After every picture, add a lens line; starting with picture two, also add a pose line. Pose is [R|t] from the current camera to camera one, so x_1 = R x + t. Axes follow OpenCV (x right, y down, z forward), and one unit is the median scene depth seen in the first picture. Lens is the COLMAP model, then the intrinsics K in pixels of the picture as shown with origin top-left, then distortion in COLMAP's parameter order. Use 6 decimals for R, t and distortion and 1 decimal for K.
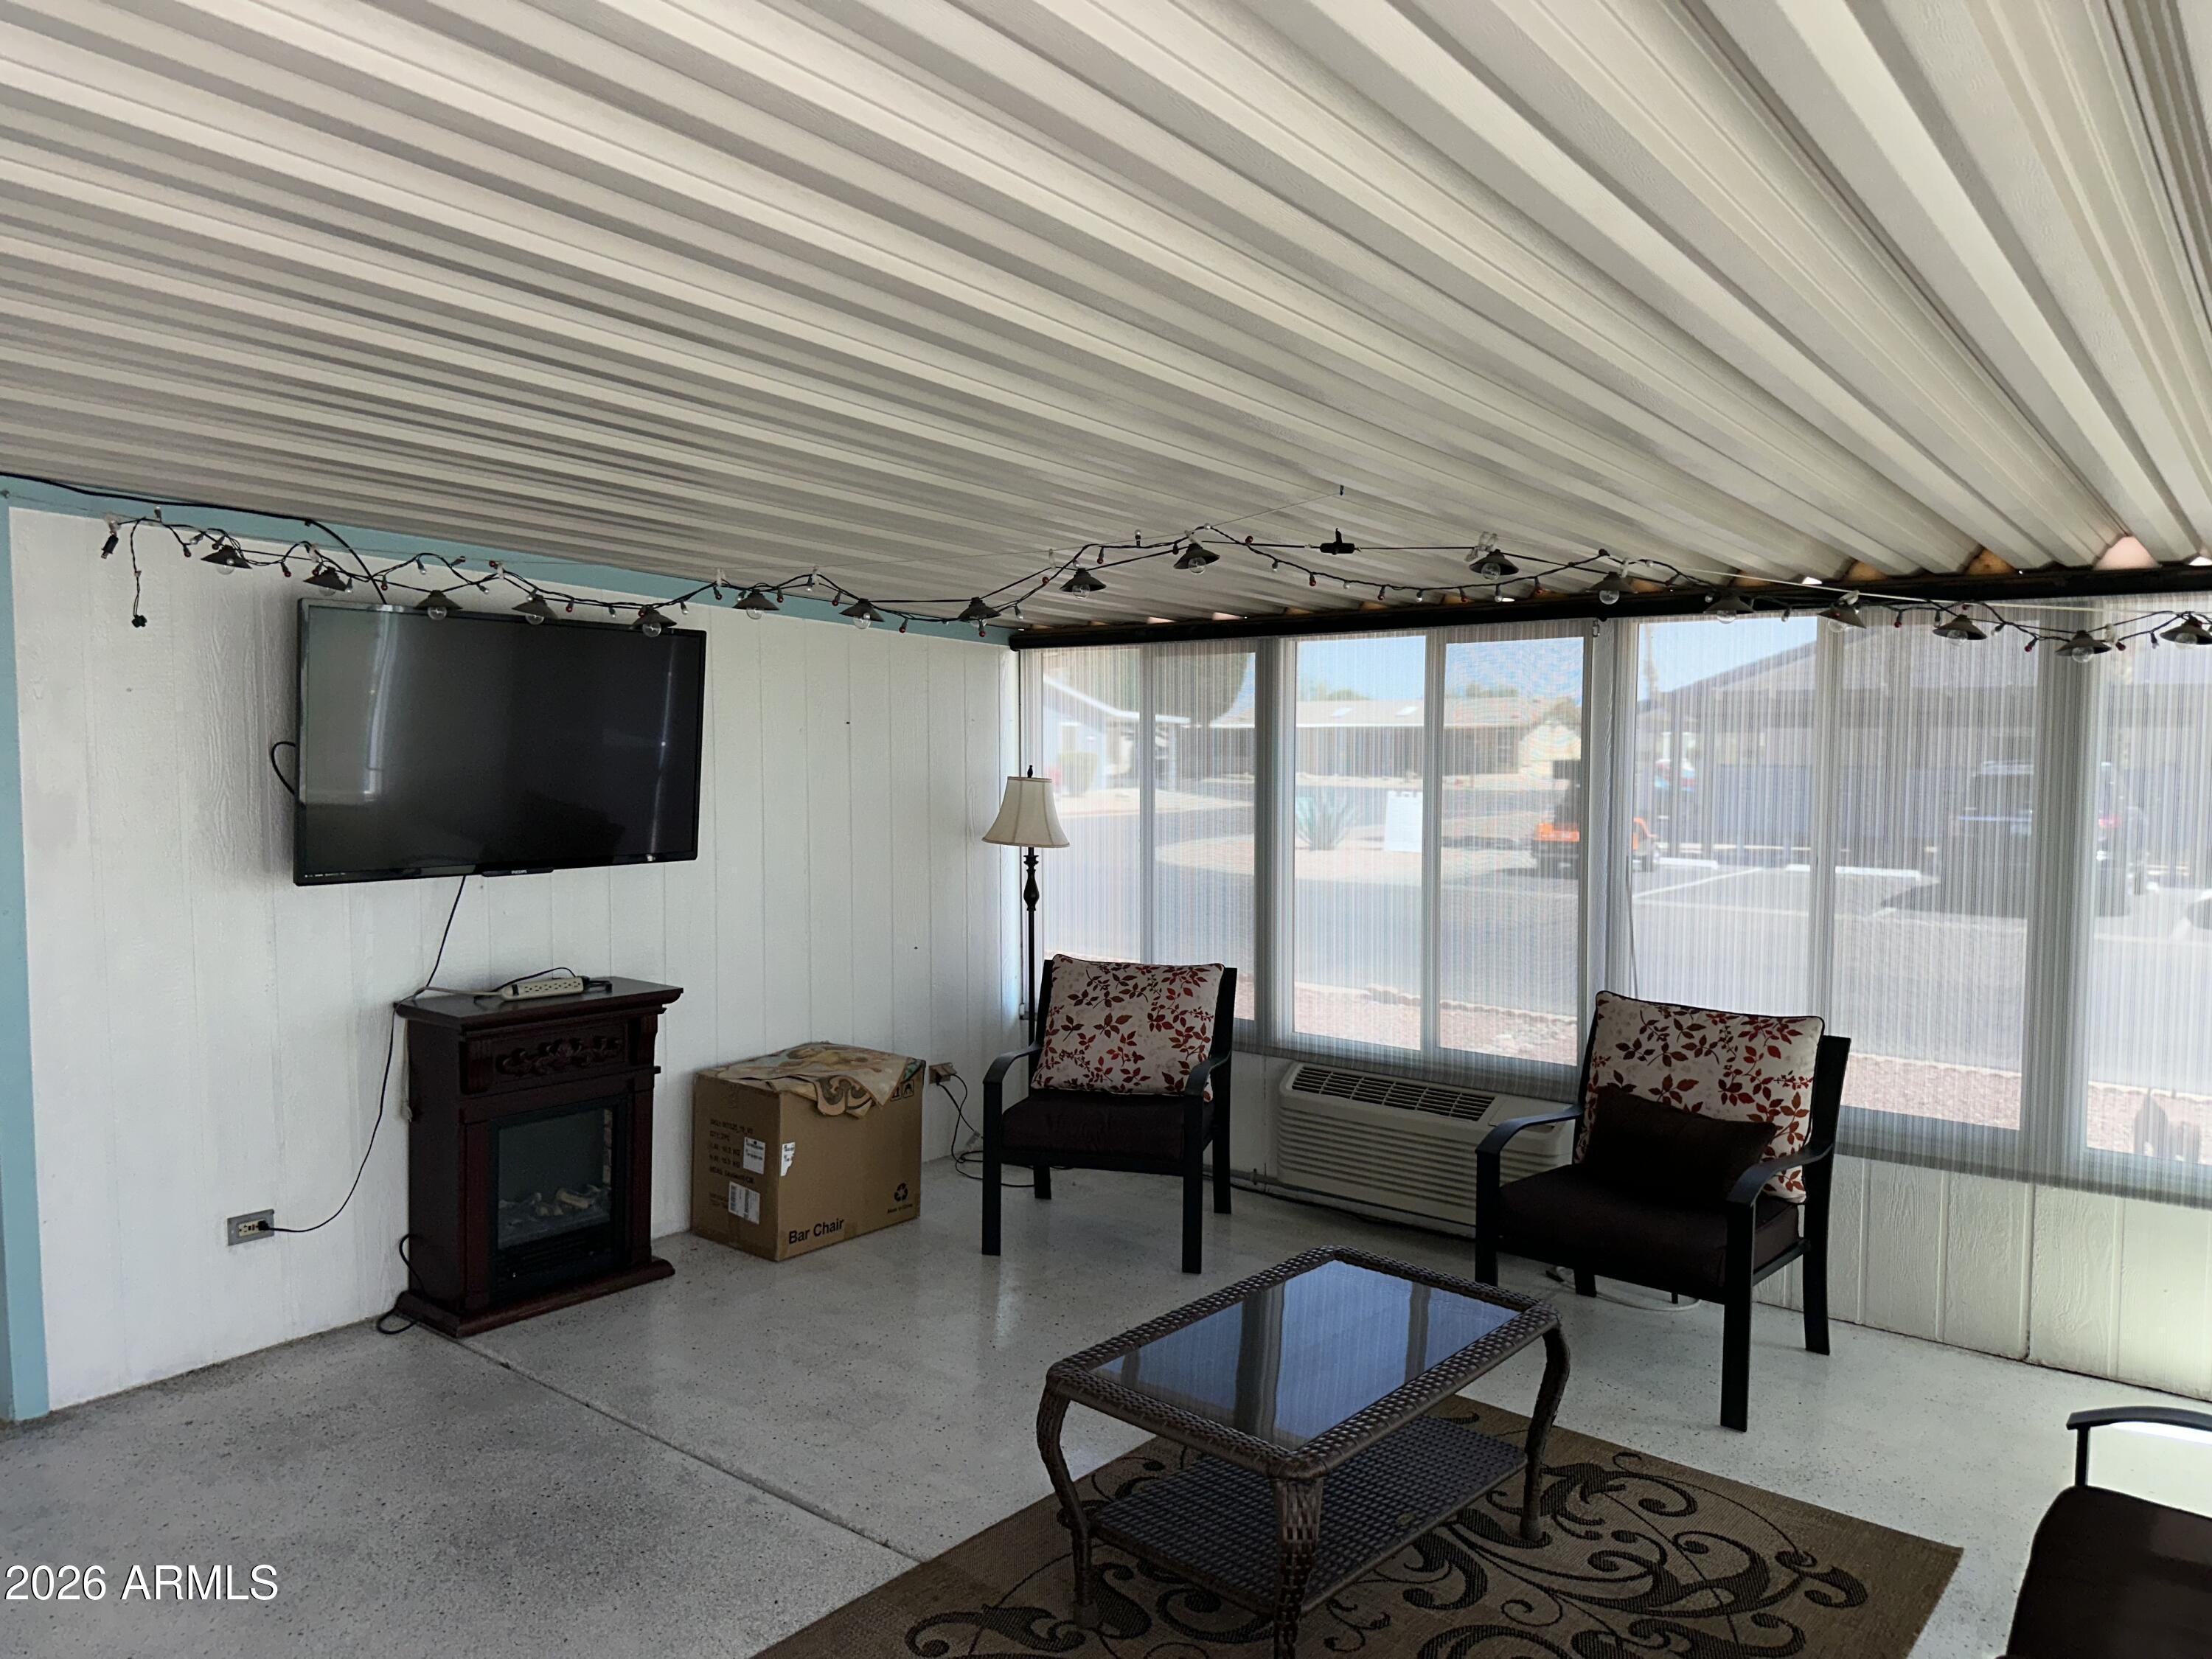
lens RADIAL K [[1560.9, 0, 1102.8], [0, 1560.9, 820.8], [0, 0, 1]] dist [0.134280, -0.211274]
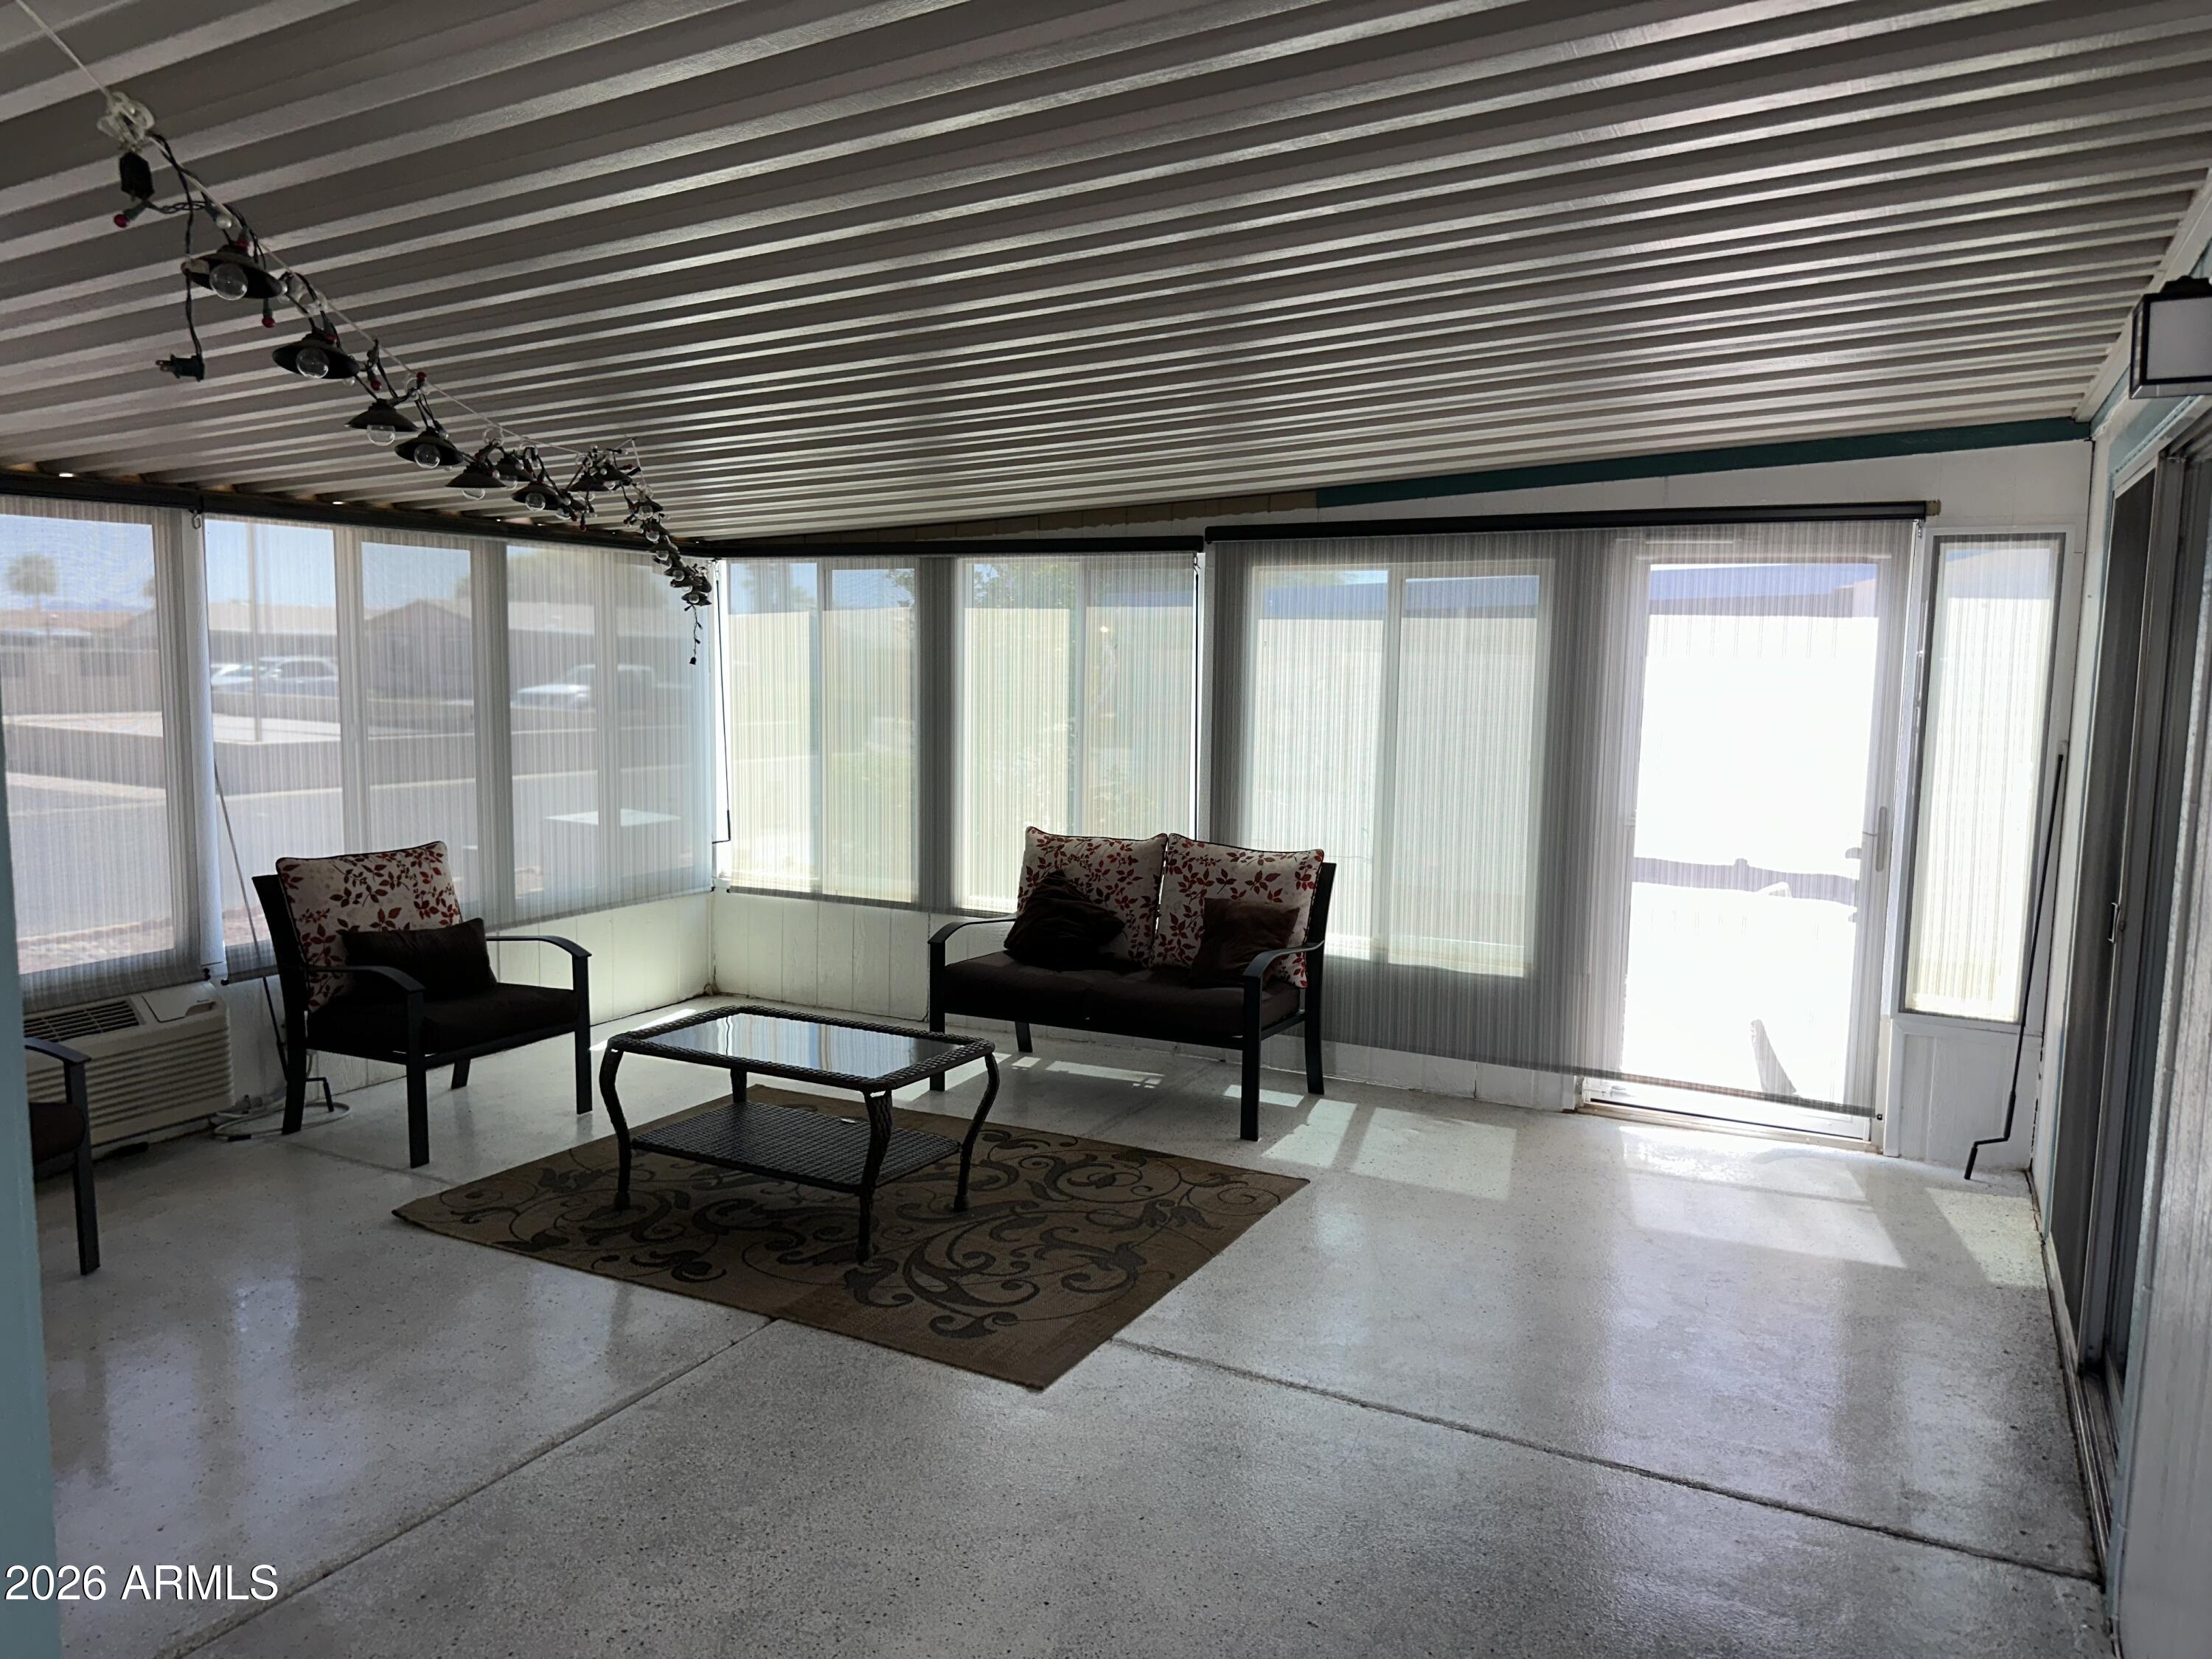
lens RADIAL K [[1560.9, 0, 1102.8], [0, 1560.9, 820.8], [0, 0, 1]] dist [0.134280, -0.211274]
pose [[-0.204743, -0.114097, 0.972143, -0.854143], [0.031540, 0.991898, 0.123058, -0.035893], [-0.978308, 0.055857, -0.199485, 0.639317]]
